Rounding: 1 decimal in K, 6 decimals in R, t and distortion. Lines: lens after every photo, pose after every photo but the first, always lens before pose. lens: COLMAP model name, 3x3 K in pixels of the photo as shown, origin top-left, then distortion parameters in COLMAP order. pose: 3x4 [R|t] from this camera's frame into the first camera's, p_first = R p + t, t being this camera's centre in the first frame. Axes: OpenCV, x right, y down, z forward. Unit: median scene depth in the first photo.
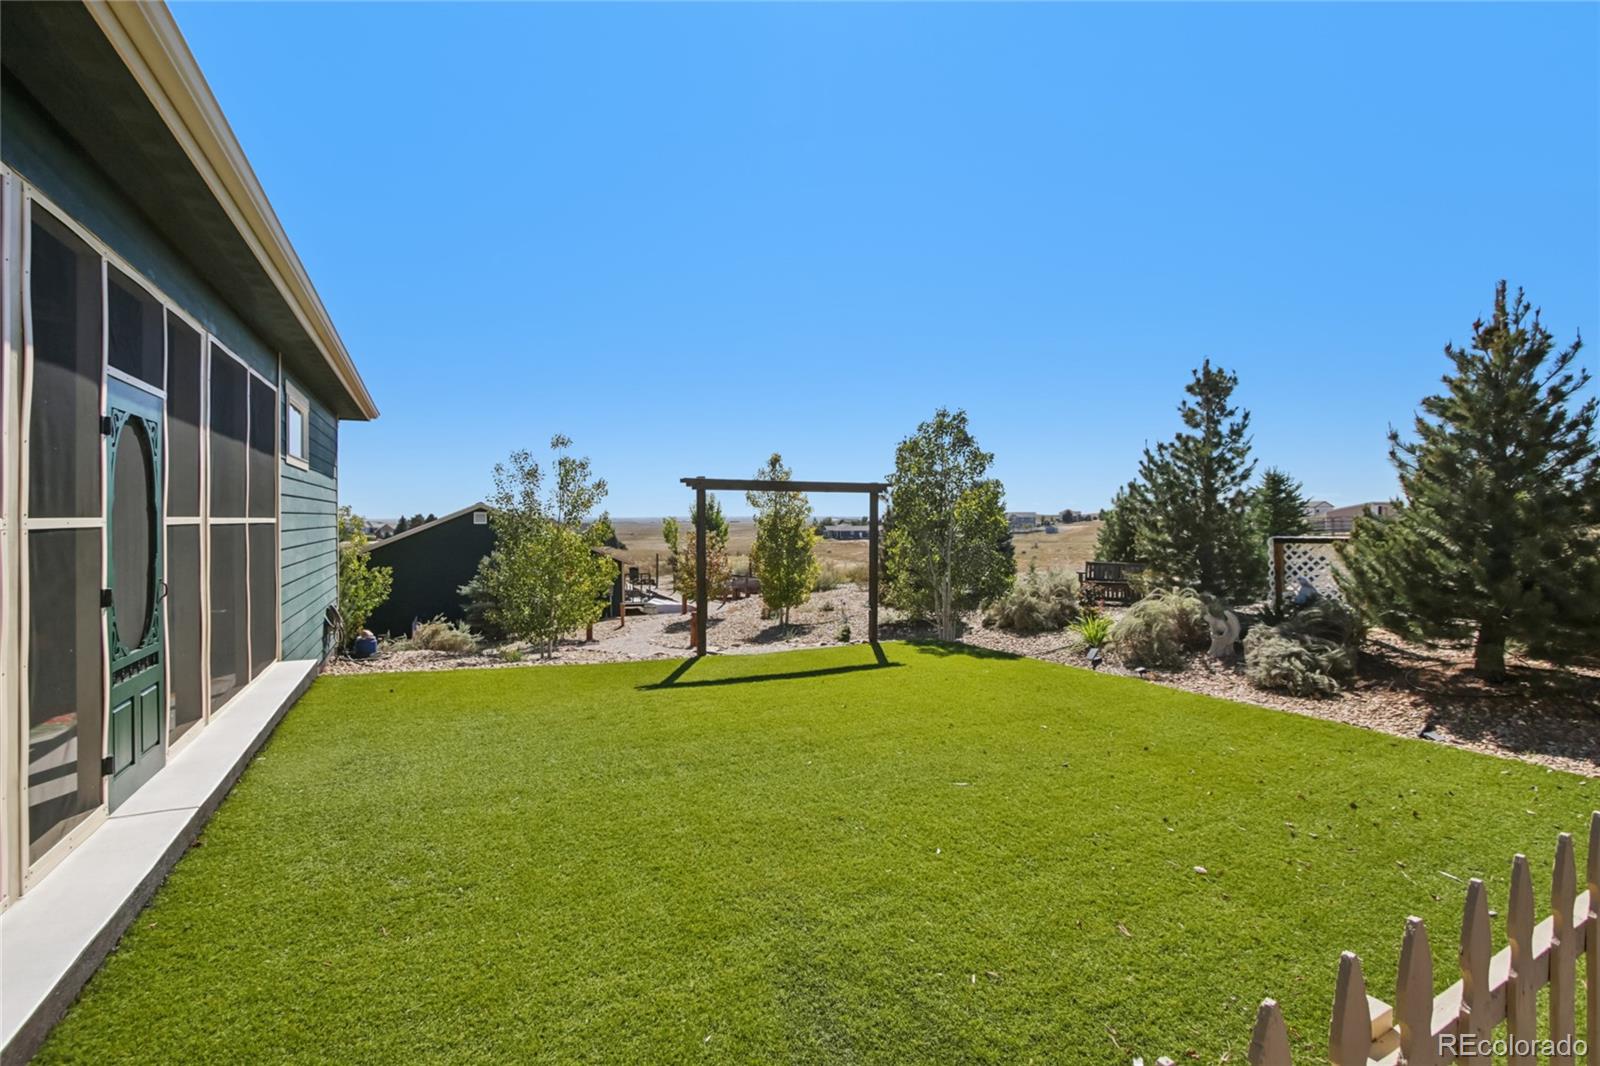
lens RADIAL K [[732.4, 0, 798.9], [0, 732.4, 522.9], [0, 0, 1]] dist [0.000746, 0.000033]
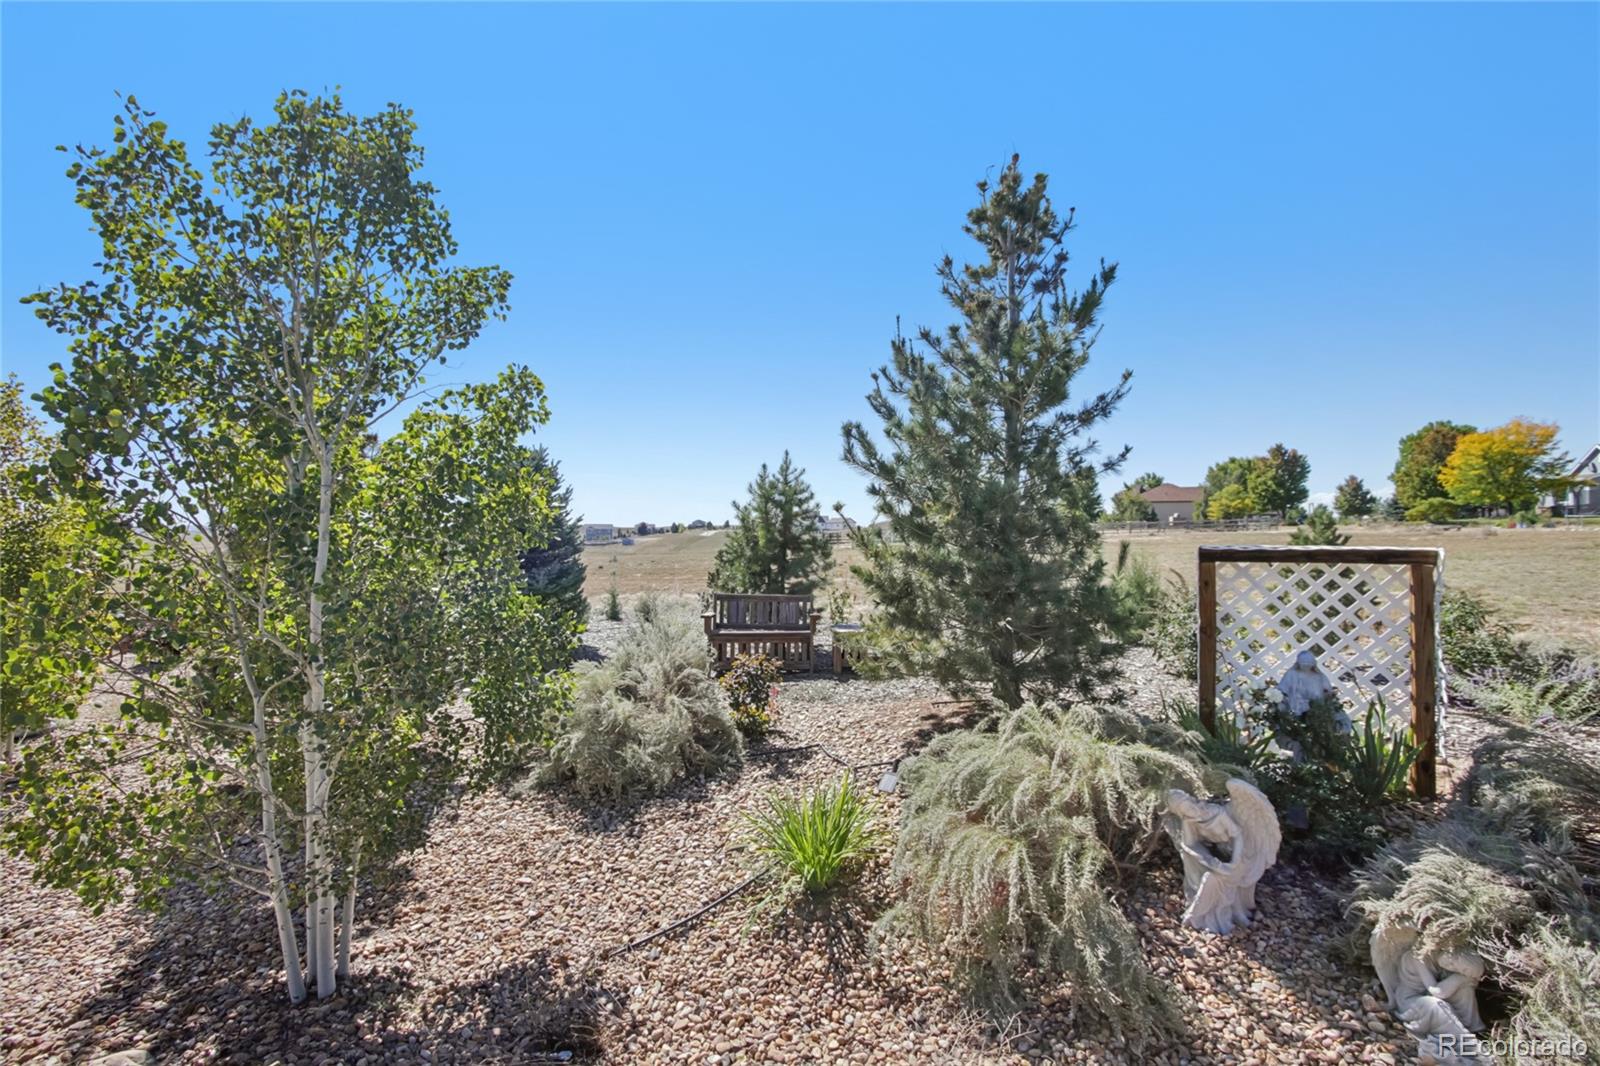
lens RADIAL K [[732.4, 0, 800.4], [0, 732.4, 528.7], [0, 0, 1]] dist [0.000746, 0.000033]
pose [[0.845018, 0.015462, 0.534515, 0.185699], [-0.011055, 0.999873, -0.011446, 0.011250], [-0.534624, 0.003763, 0.845082, 0.610271]]
